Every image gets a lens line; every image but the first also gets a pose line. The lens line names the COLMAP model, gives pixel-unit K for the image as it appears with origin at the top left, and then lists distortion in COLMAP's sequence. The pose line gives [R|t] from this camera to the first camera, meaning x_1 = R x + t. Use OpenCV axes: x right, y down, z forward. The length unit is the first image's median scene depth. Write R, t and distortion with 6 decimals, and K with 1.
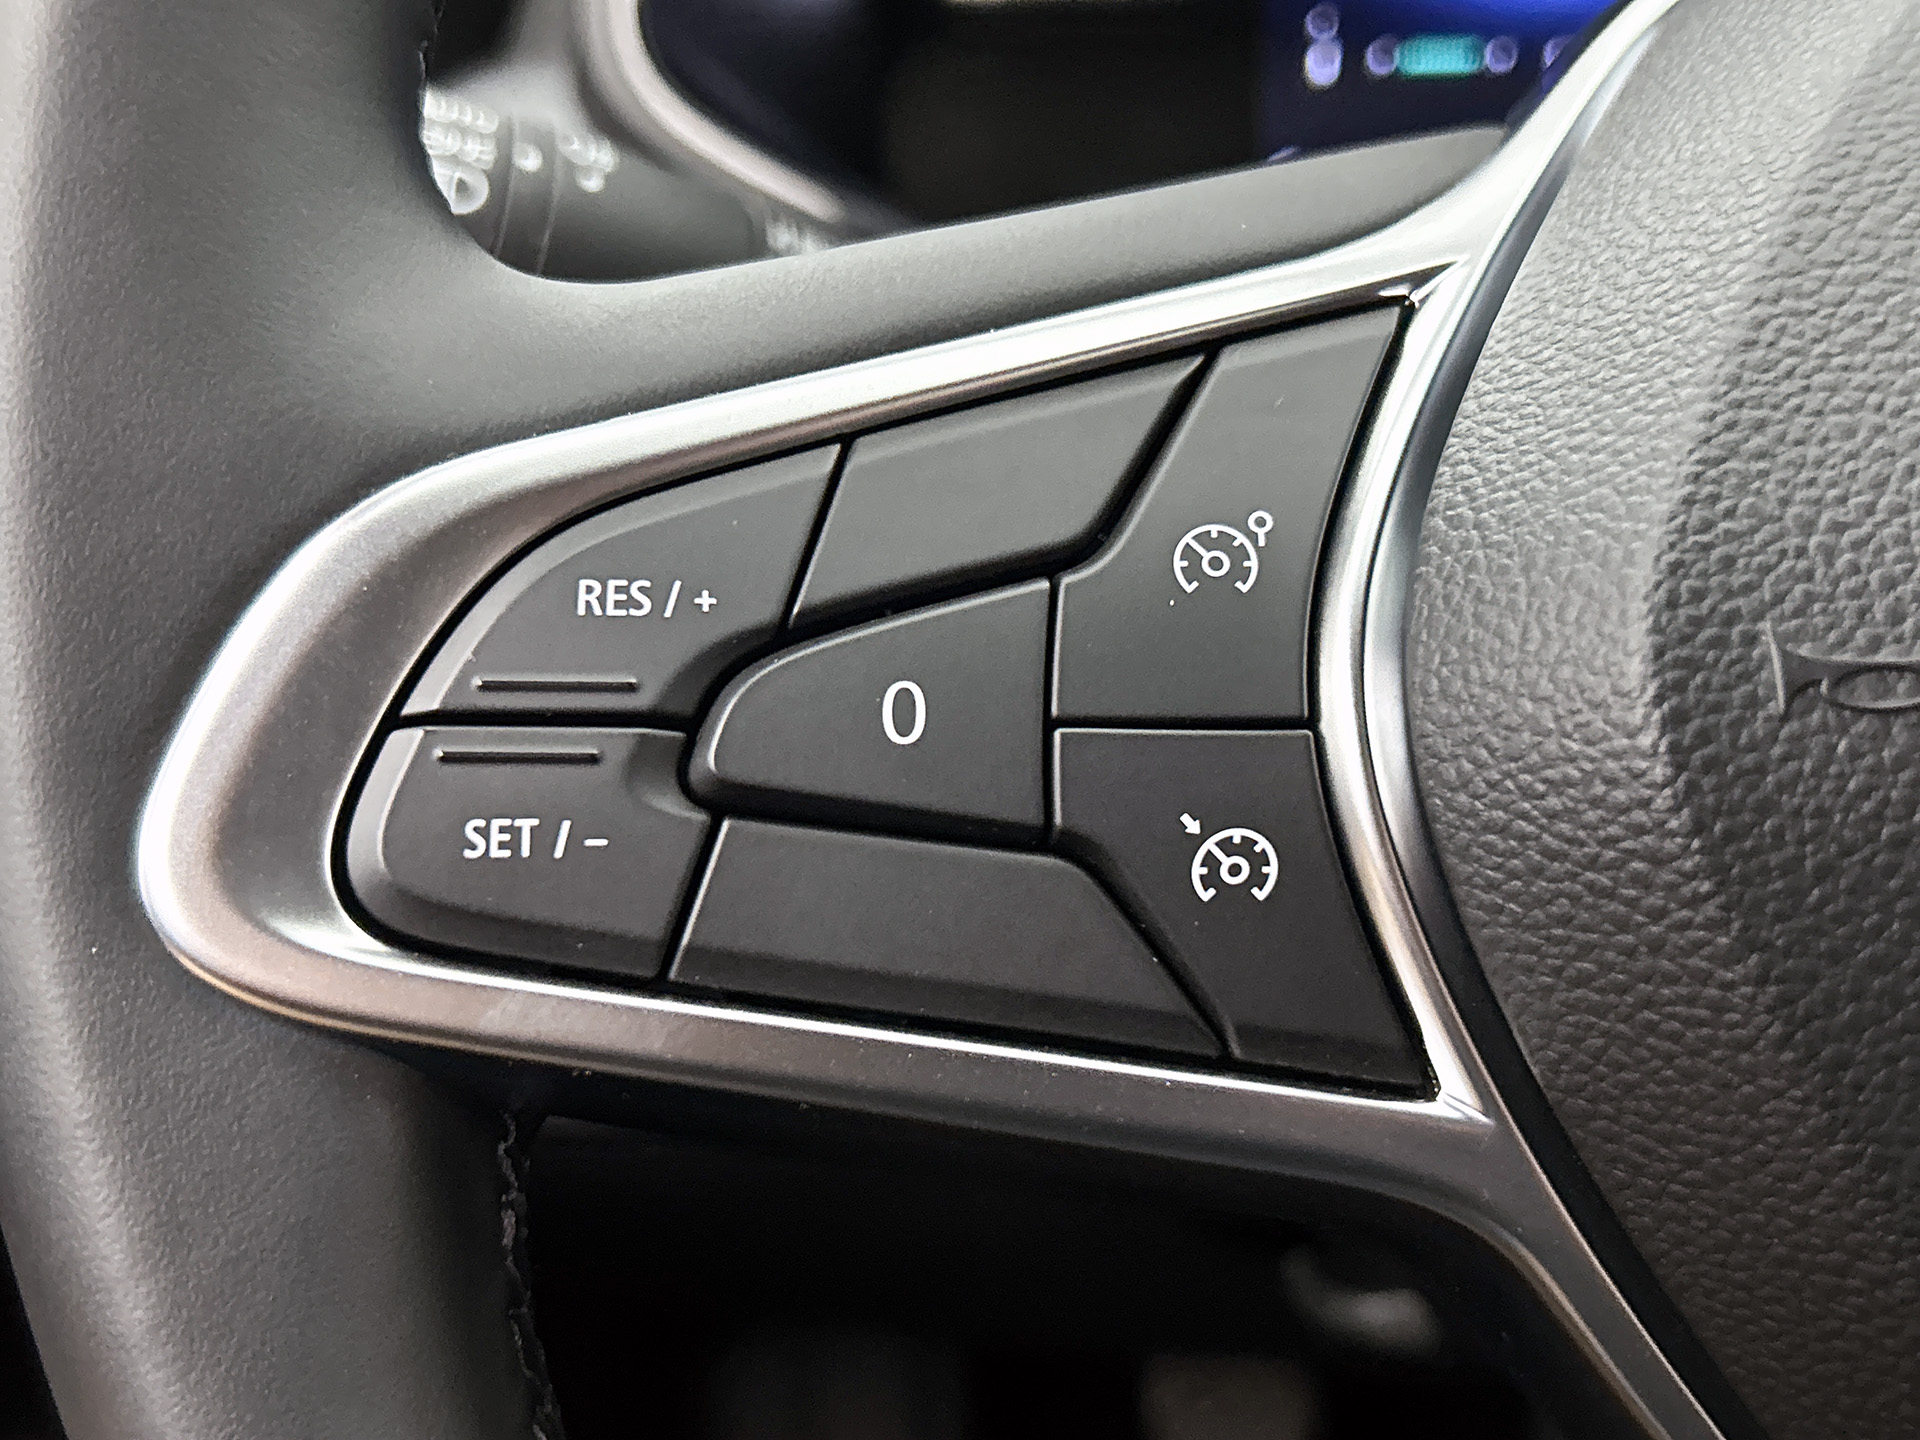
lens RADIAL K [[2191.6, 0, 961.8], [0, 2191.6, 682.7], [0, 0, 1]] dist [0.181688, -0.756731]
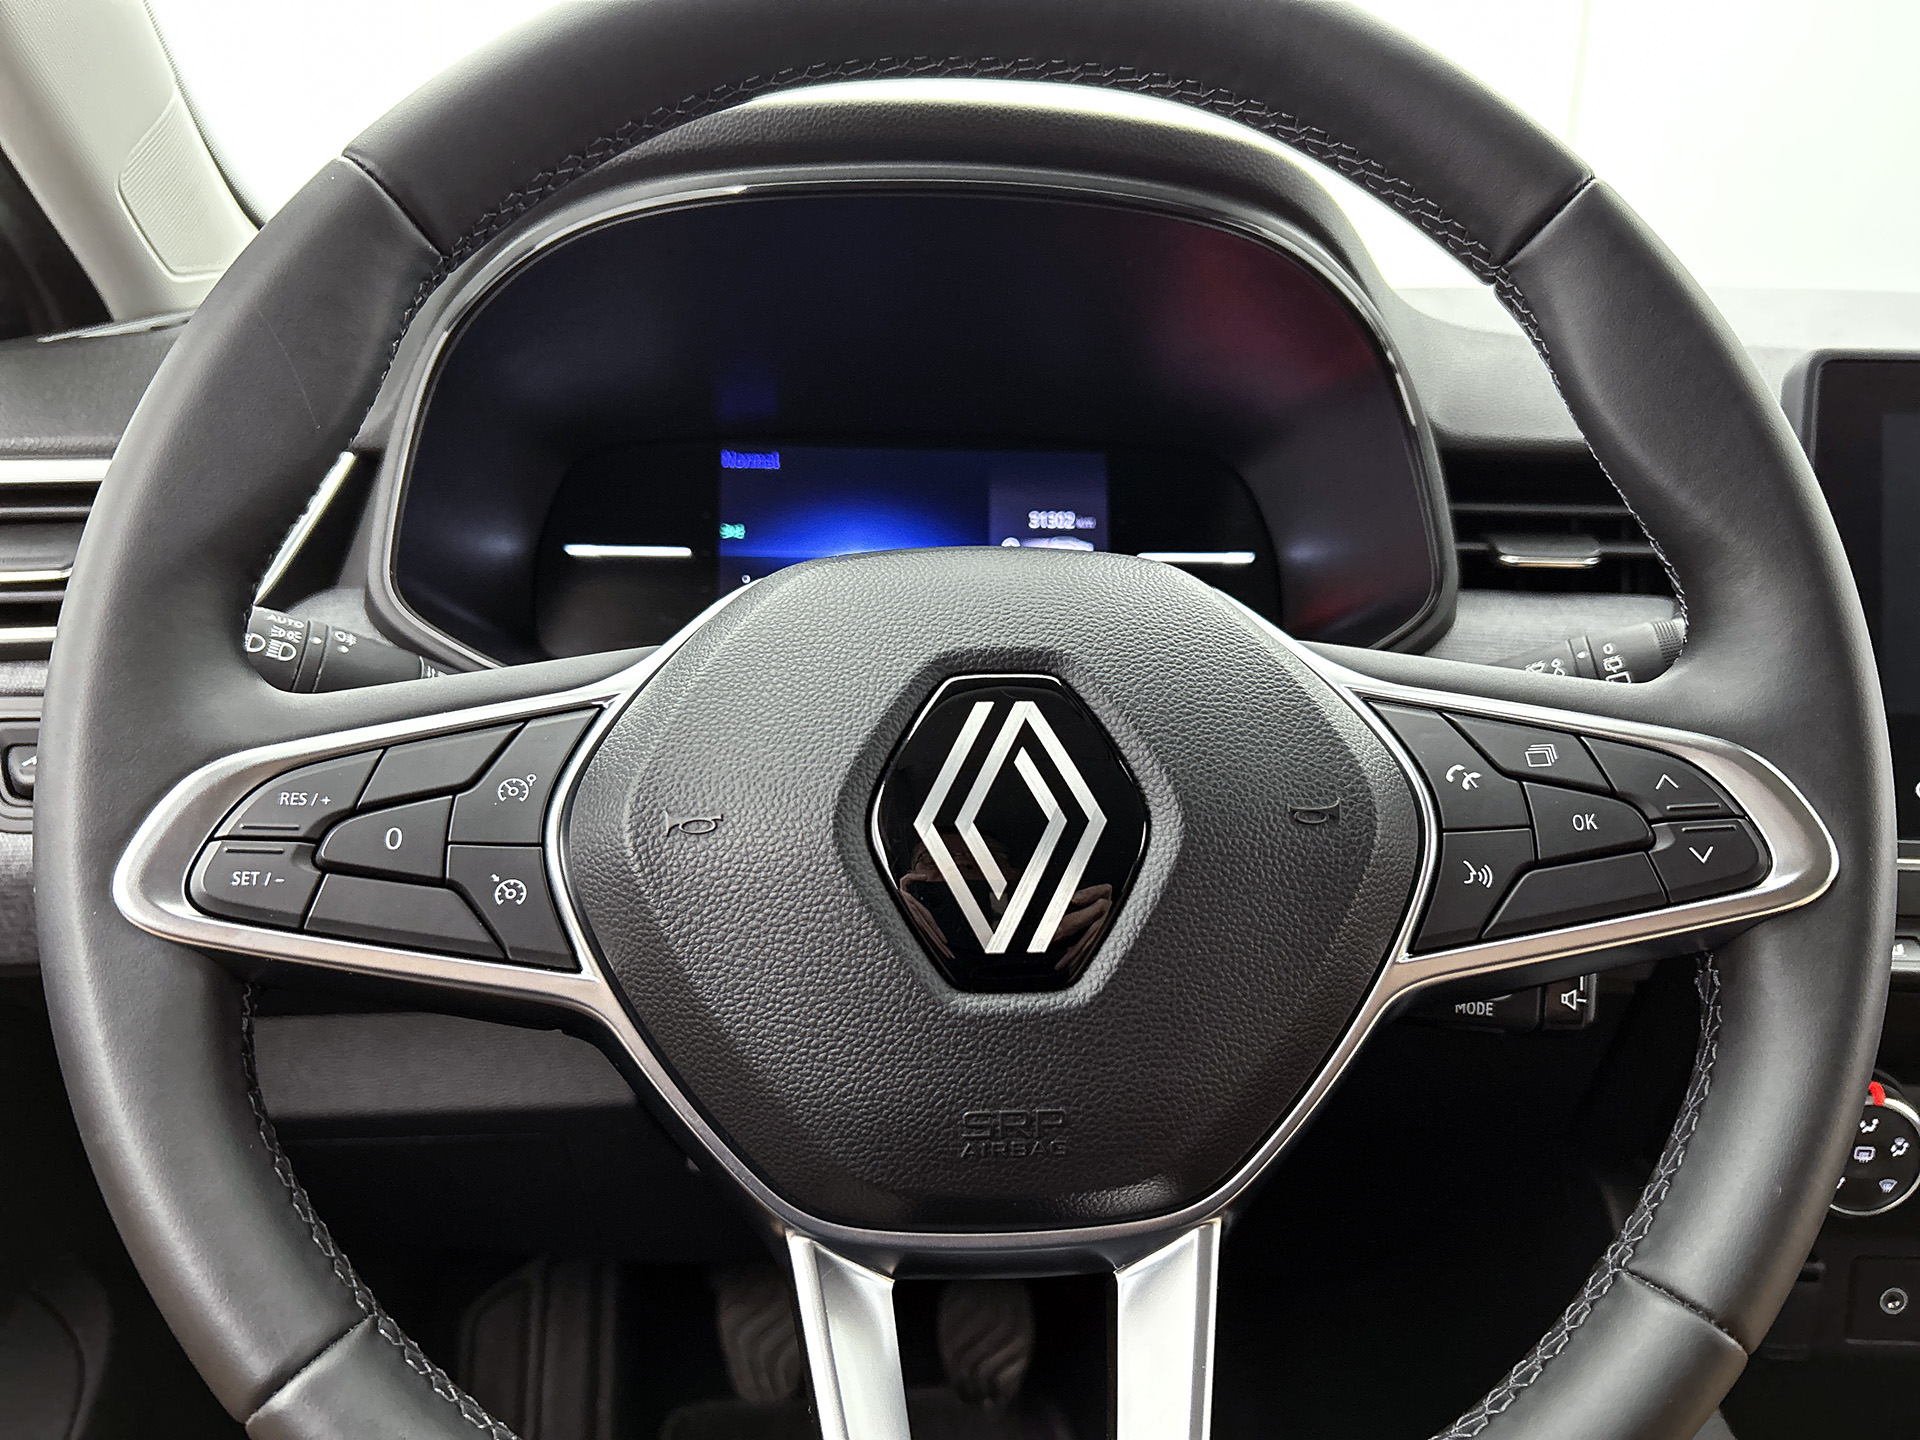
lens RADIAL K [[1483.6, 0, 960.0], [0, 1483.6, 720.0], [0, 0, 1]] dist [0.007972, -0.032878]
pose [[0.988358, 0.018390, 0.151033, 0.422264], [0.005935, 0.987253, -0.159050, 0.178301], [-0.152032, 0.158095, 0.975650, -1.091849]]
